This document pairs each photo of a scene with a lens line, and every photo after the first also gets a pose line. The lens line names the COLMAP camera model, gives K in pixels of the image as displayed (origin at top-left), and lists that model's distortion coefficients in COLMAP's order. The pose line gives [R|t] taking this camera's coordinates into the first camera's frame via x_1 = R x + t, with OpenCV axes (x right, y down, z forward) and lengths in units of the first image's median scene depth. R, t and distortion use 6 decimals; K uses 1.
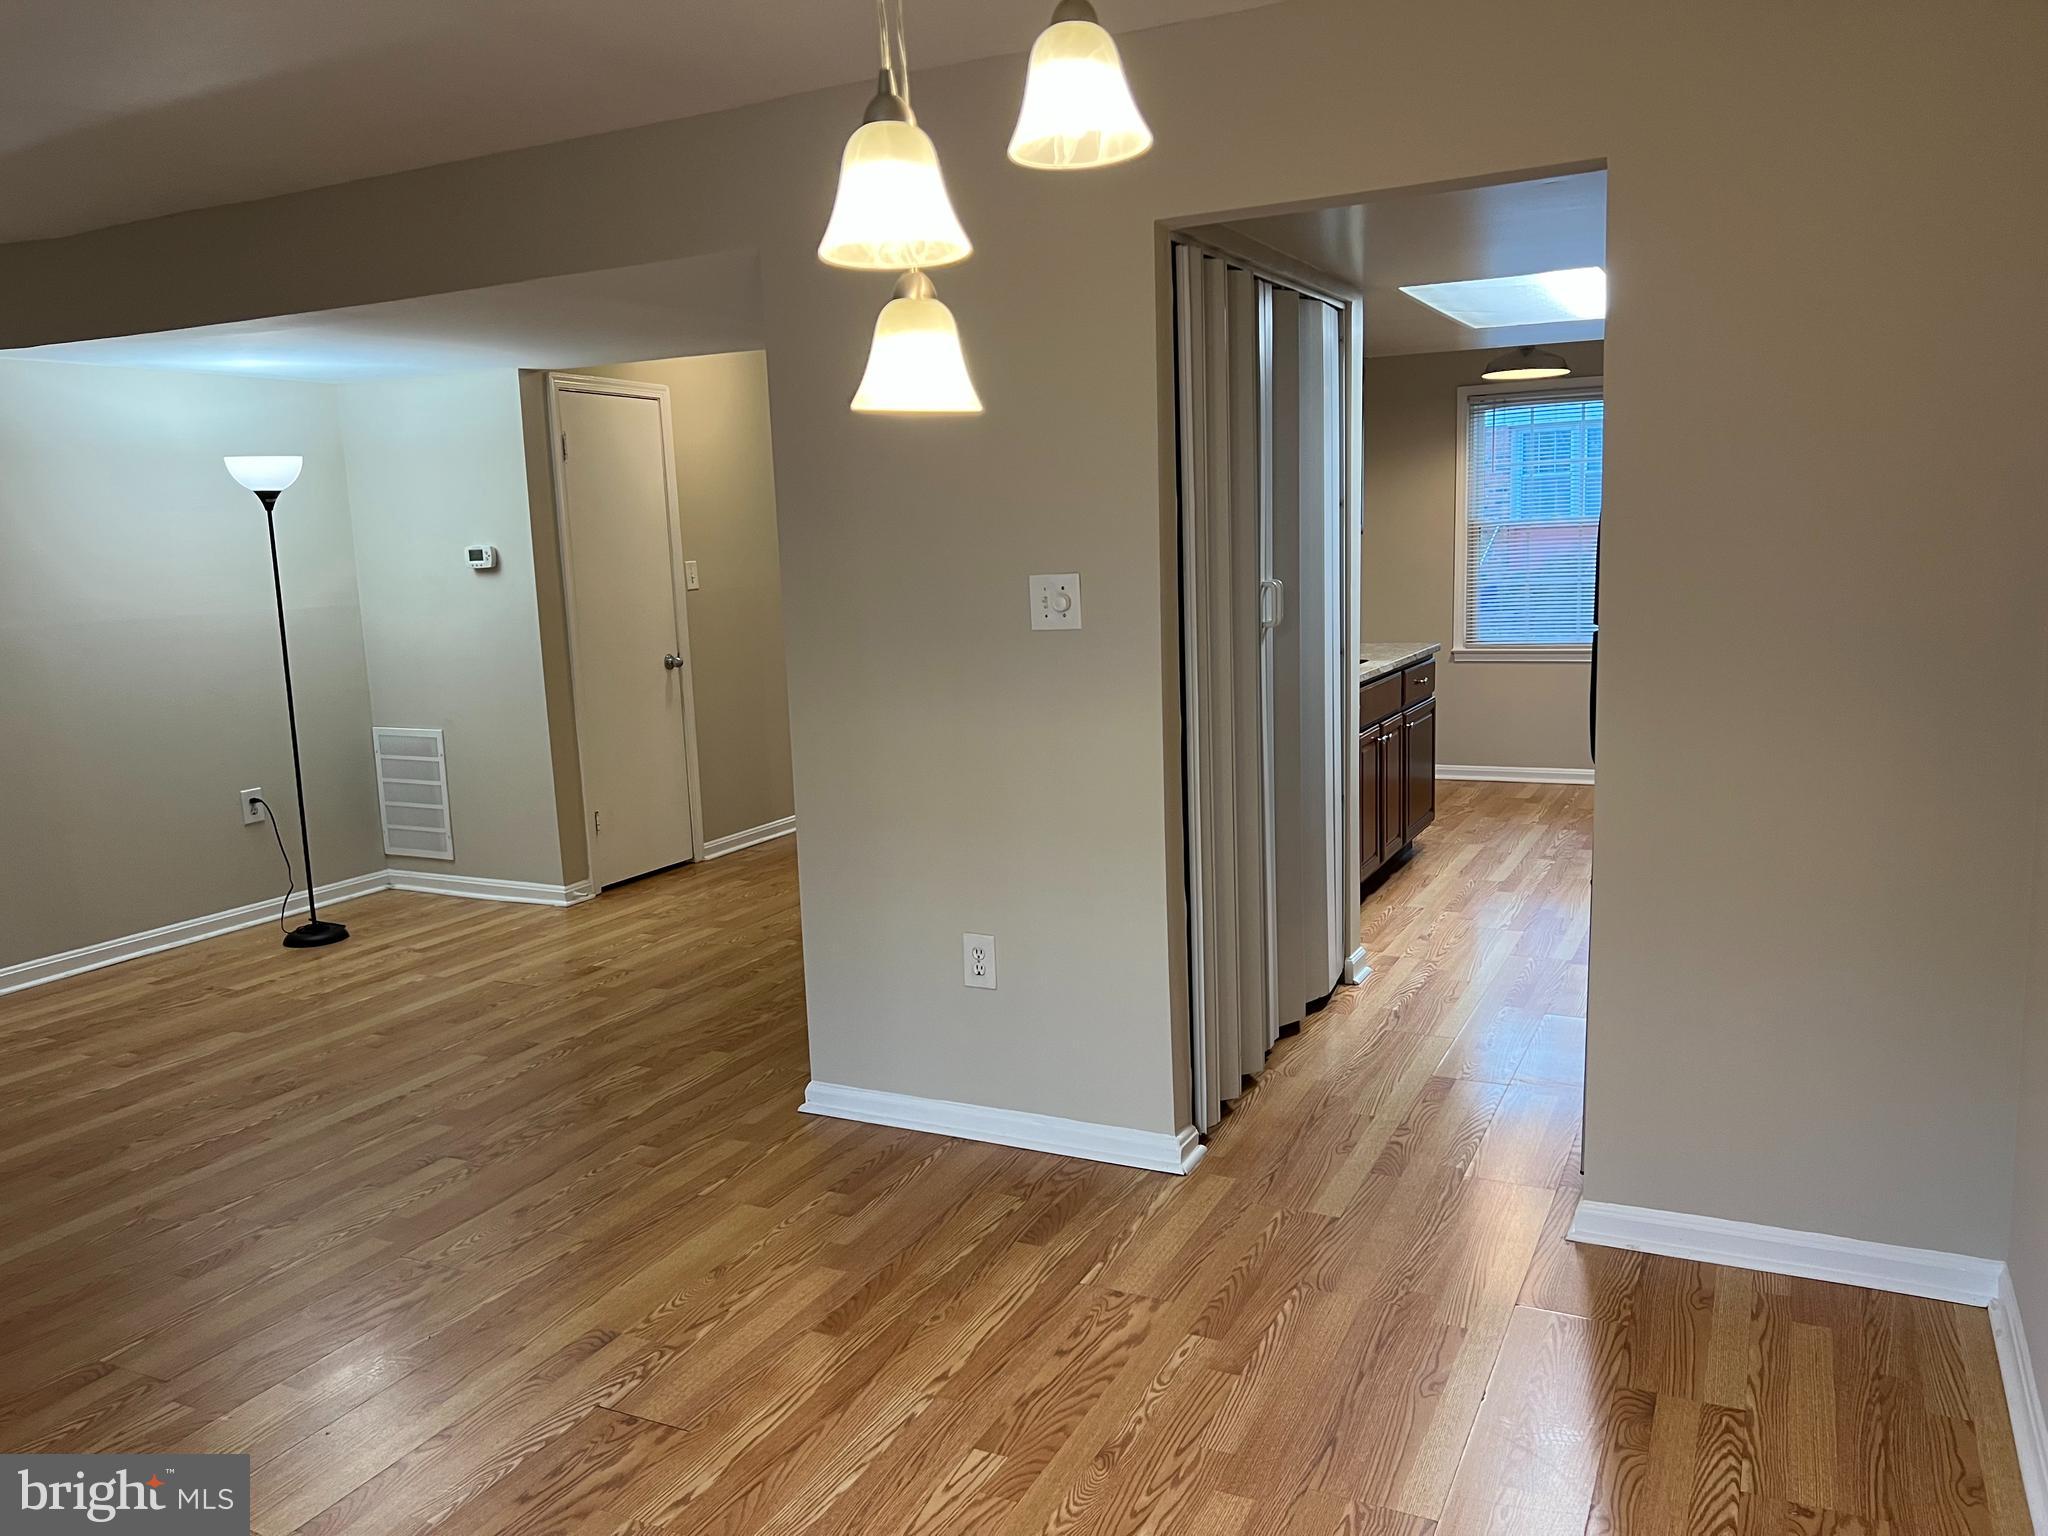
lens RADIAL K [[1533.2, 0, 1044.7], [0, 1533.2, 767.1], [0, 0, 1]] dist [0.058232, -0.071315]
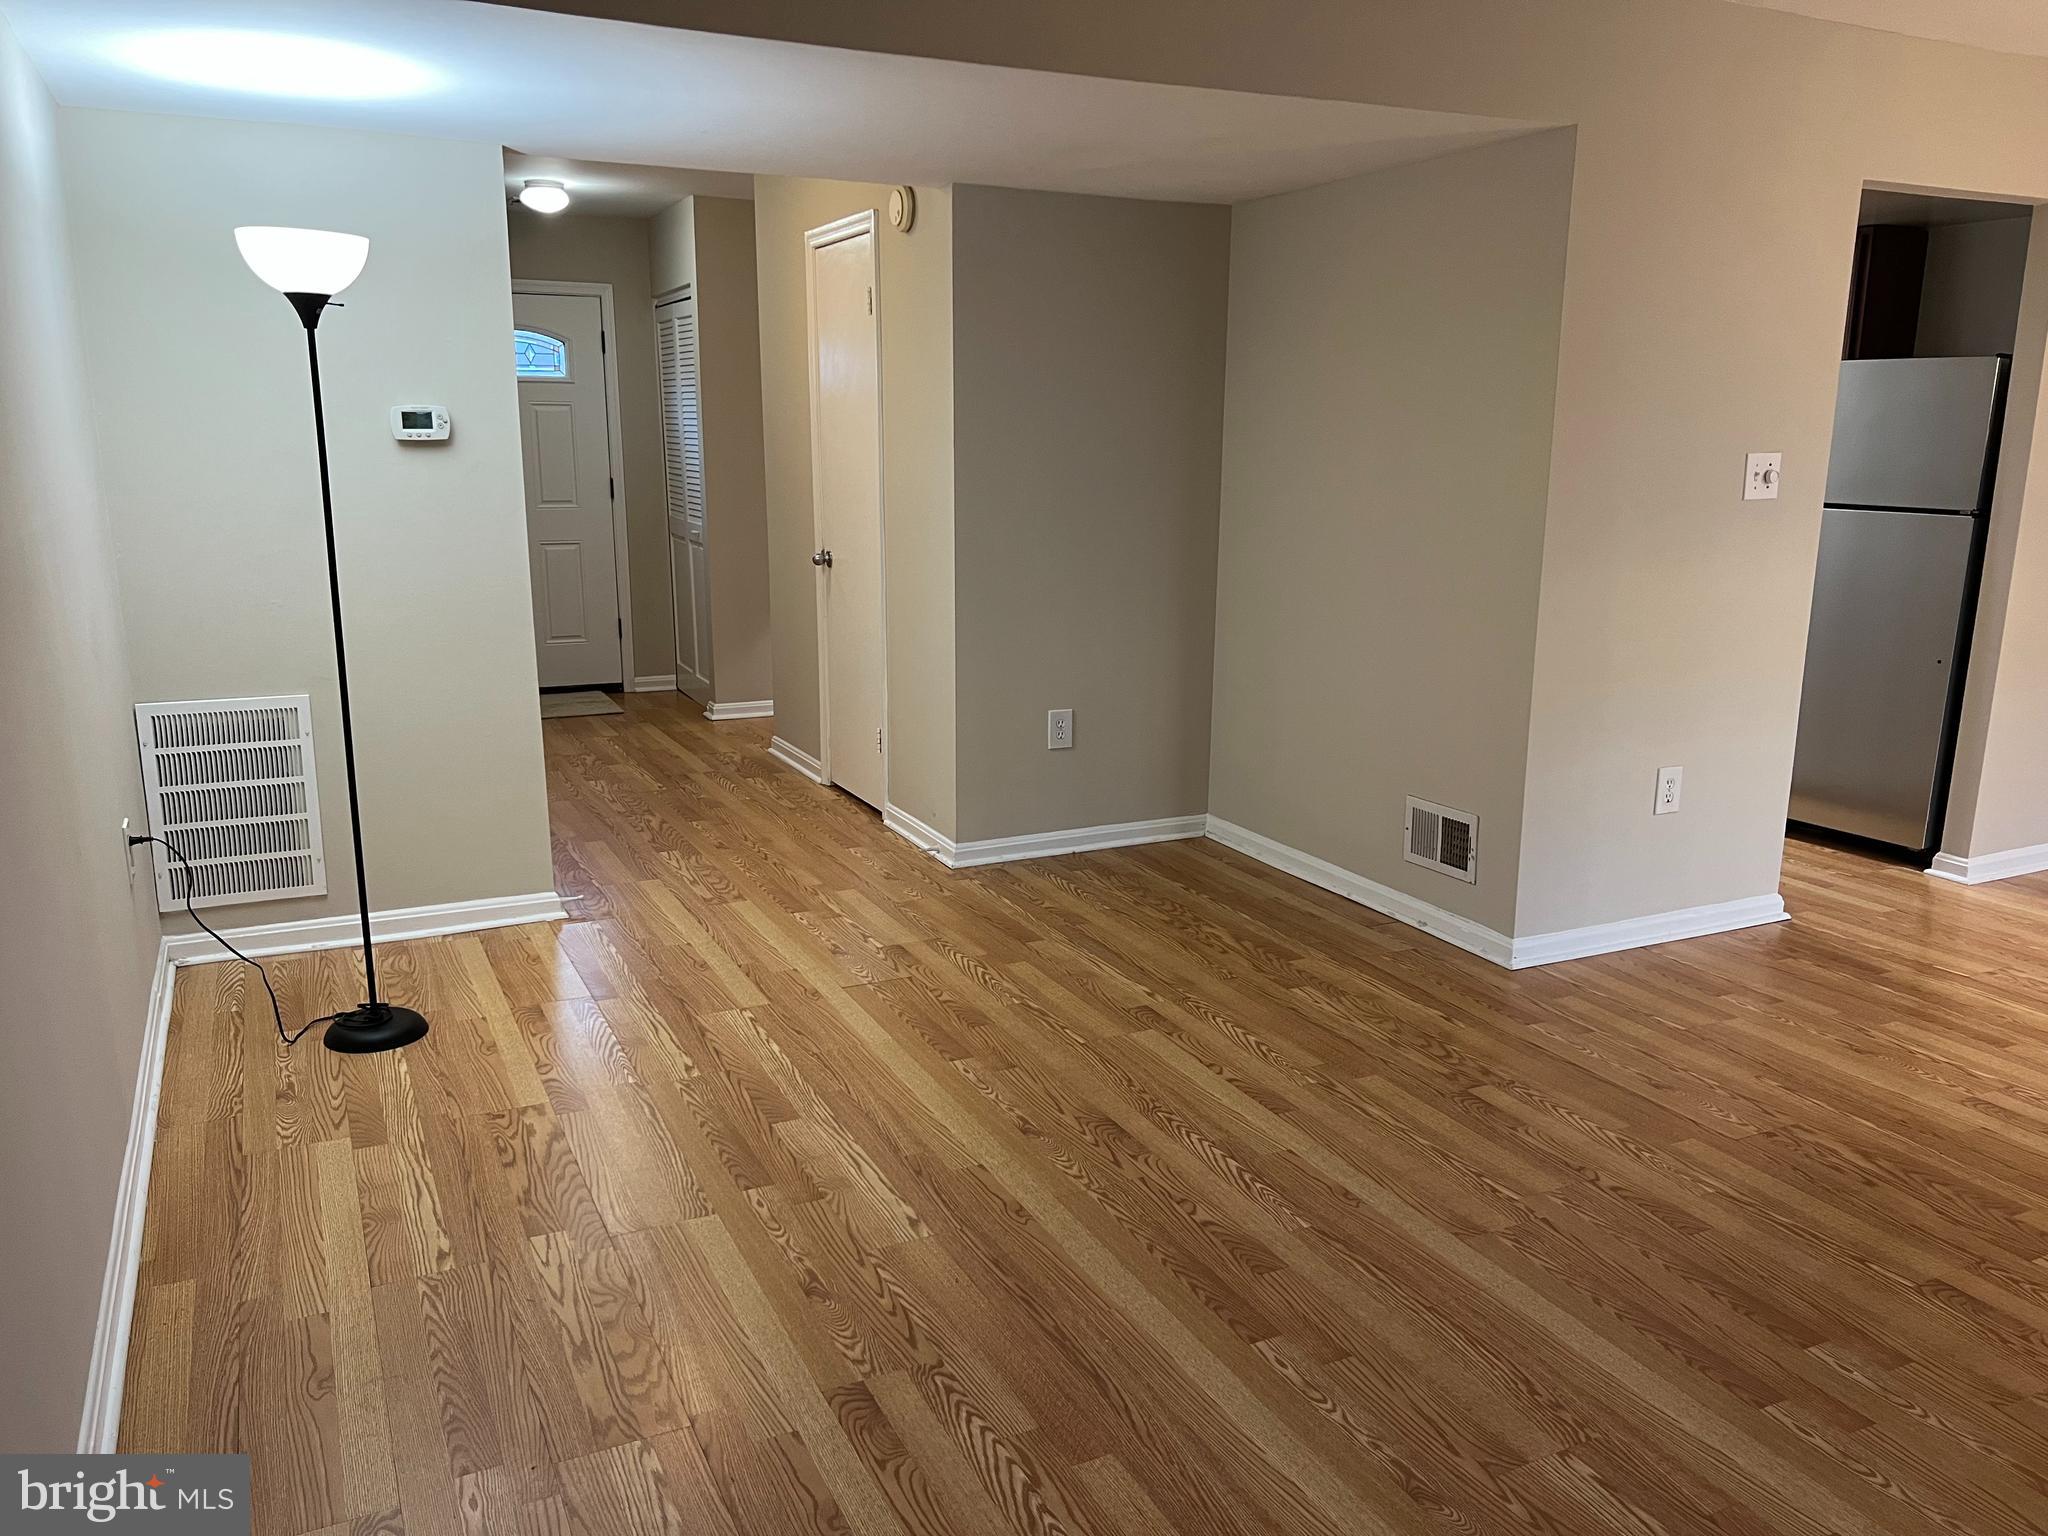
lens RADIAL K [[1533.2, 0, 1043.1], [0, 1533.2, 771.9], [0, 0, 1]] dist [0.058232, -0.071315]
pose [[0.611150, -0.134363, 0.780027, -1.162492], [0.093532, 0.990841, 0.097394, -0.042838], [-0.785969, 0.013435, 0.618120, 0.601401]]
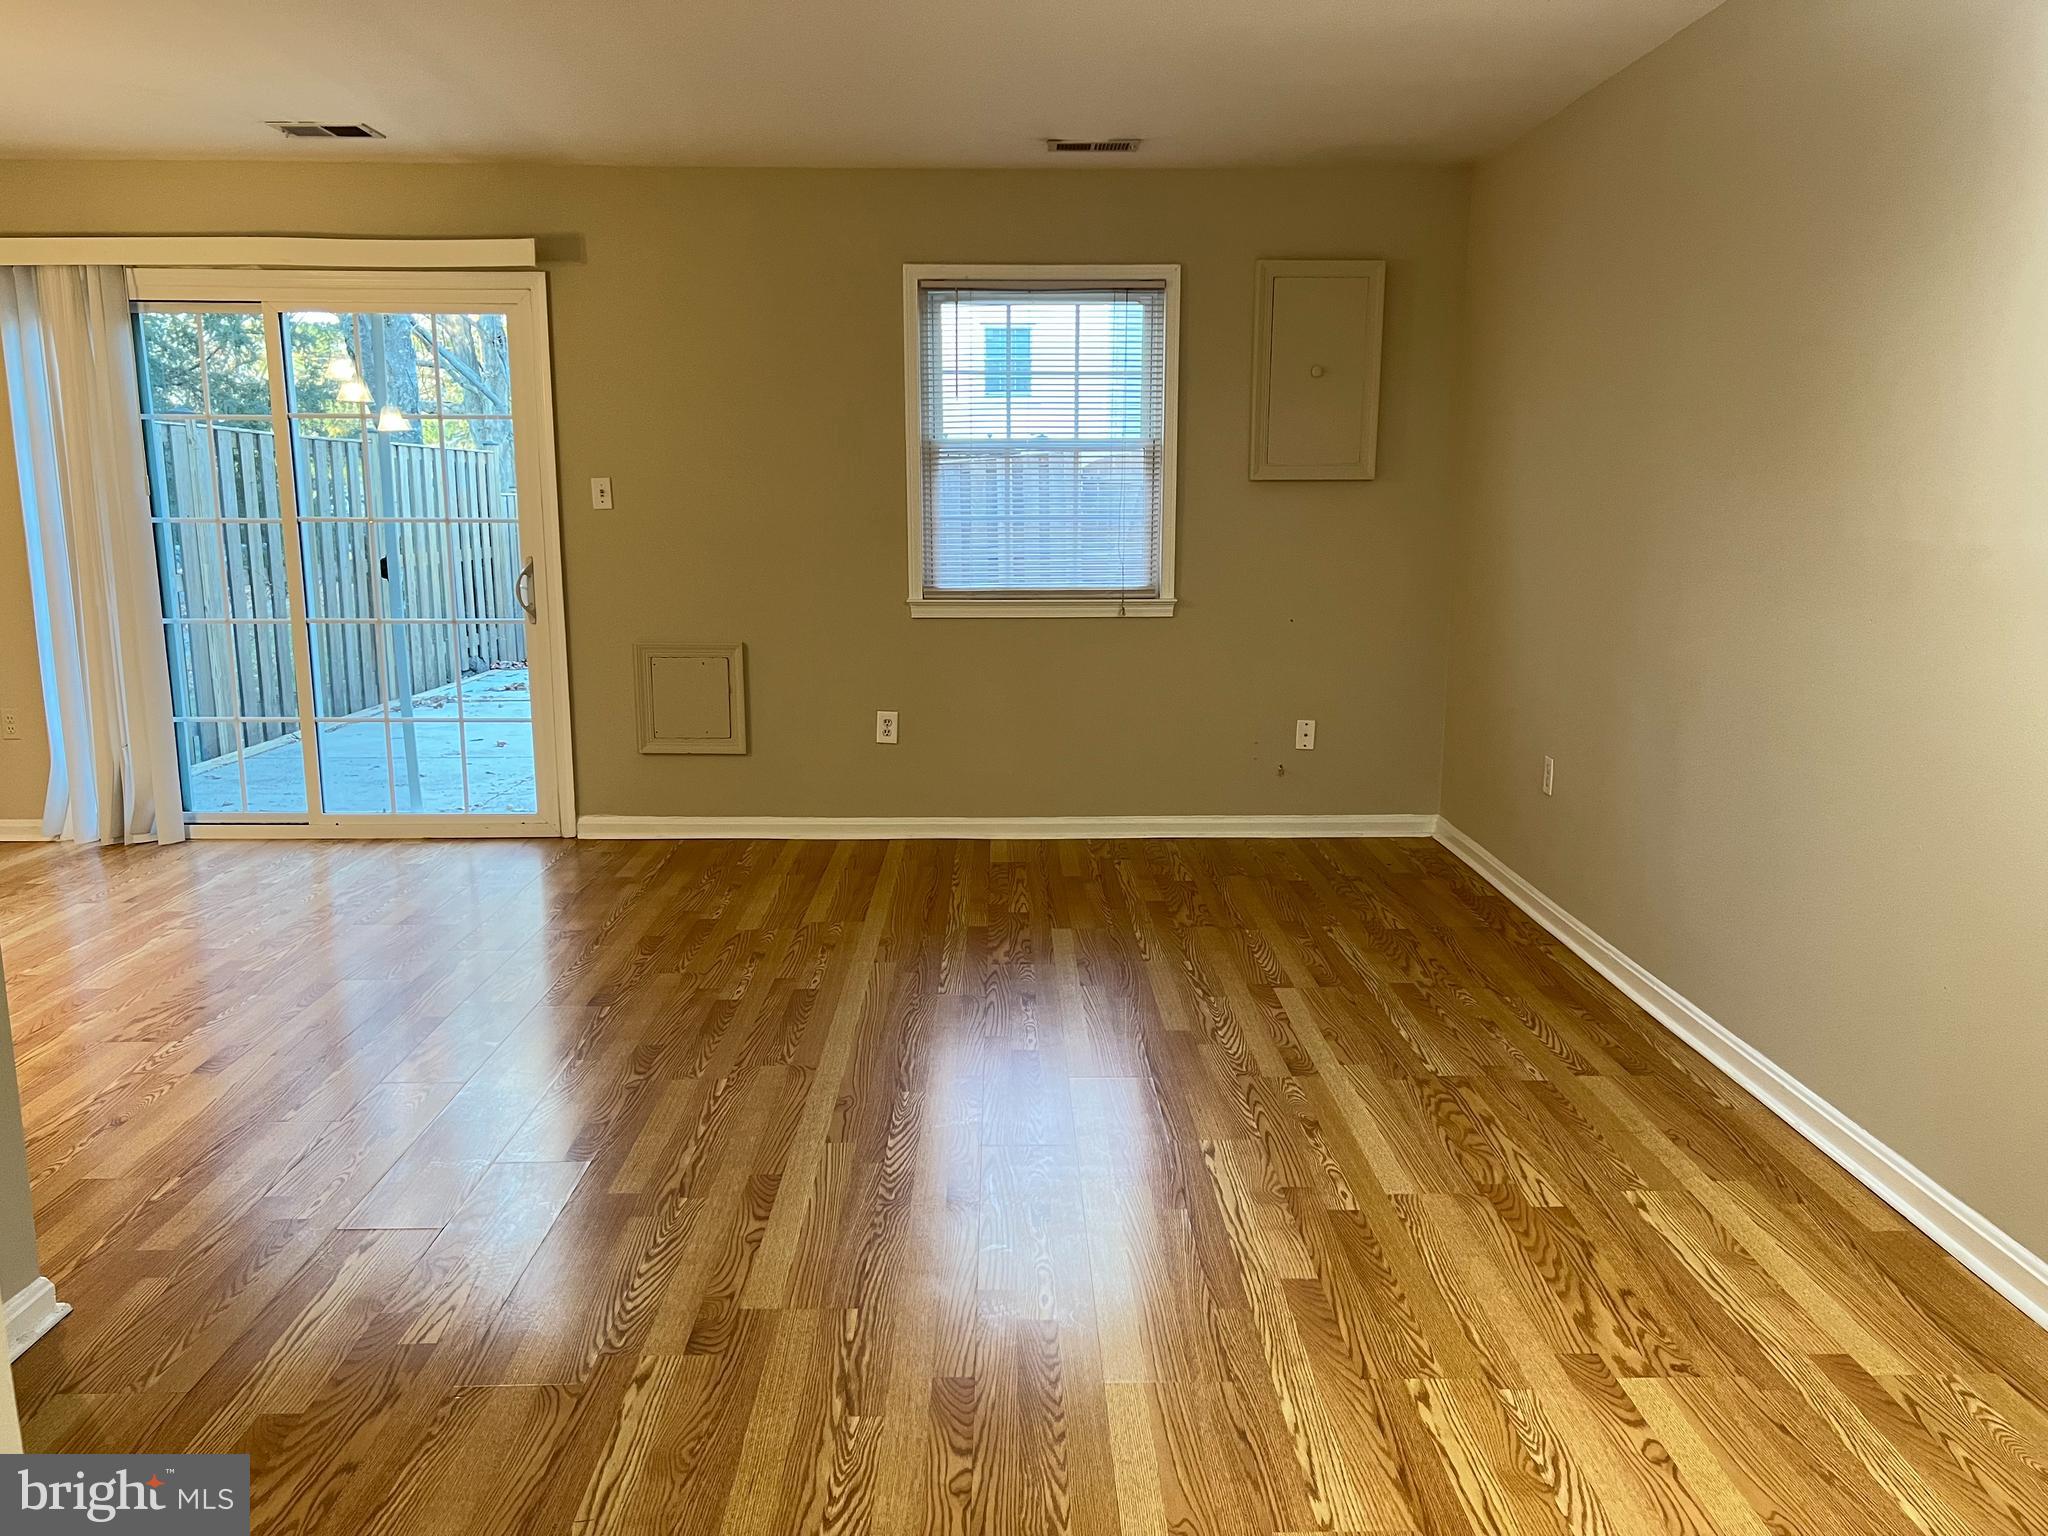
lens RADIAL K [[1533.2, 0, 1044.5], [0, 1533.2, 802.9], [0, 0, 1]] dist [0.058232, -0.071315]
pose [[-0.887151, 0.125074, -0.444208, -0.259903], [-0.041589, 0.936986, 0.346884, -0.214831], [0.459602, 0.326212, -0.826045, 1.655550]]
